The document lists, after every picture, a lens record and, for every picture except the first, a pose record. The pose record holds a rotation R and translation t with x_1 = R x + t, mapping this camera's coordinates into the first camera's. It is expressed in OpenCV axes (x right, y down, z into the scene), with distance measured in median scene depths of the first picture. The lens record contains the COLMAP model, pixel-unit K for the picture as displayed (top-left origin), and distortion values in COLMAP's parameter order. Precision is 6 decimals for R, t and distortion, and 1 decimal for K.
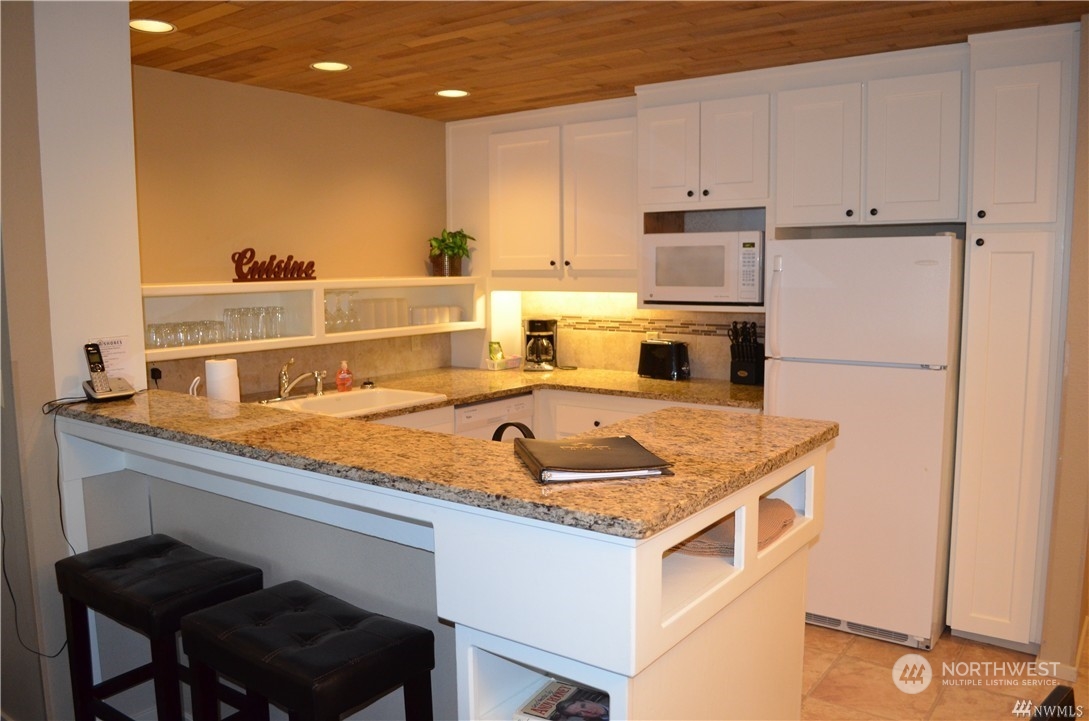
lens RADIAL K [[854.1, 0, 548.0], [0, 854.1, 361.8], [0, 0, 1]] dist [-0.089799, 0.005505]
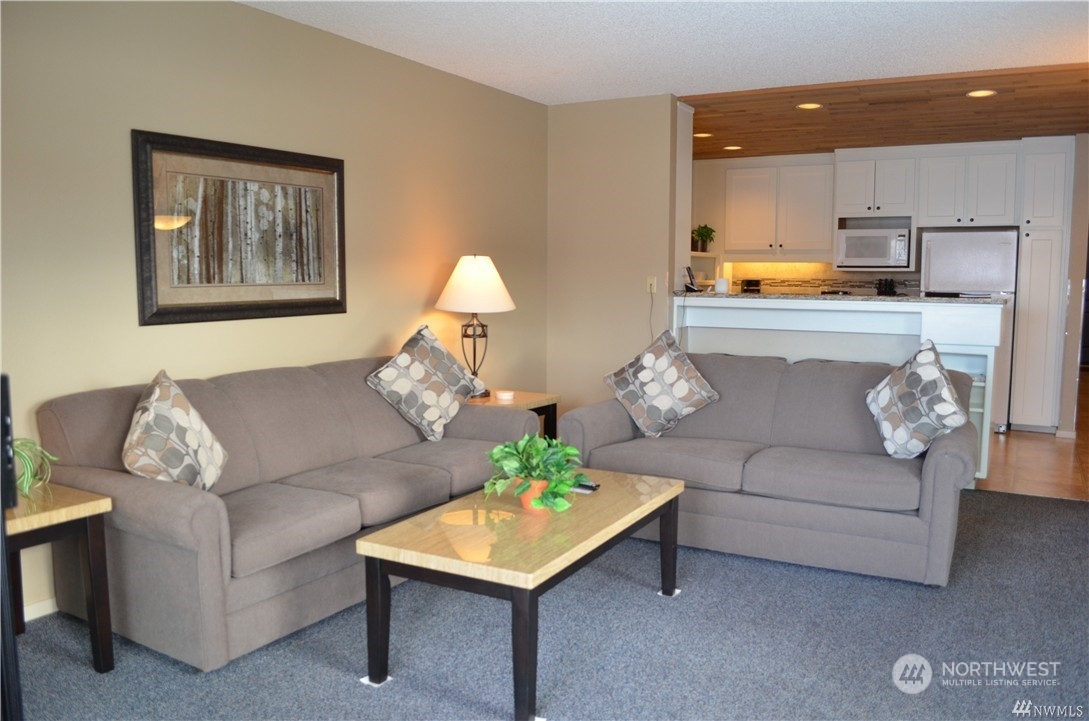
lens RADIAL K [[854.1, 0, 548.0], [0, 854.1, 361.8], [0, 0, 1]] dist [-0.089799, 0.005505]
pose [[0.993388, 0.001575, 0.114793, -0.727819], [-0.000292, 0.999937, -0.011189, 0.158077], [-0.114804, 0.011081, 0.993326, -0.739661]]
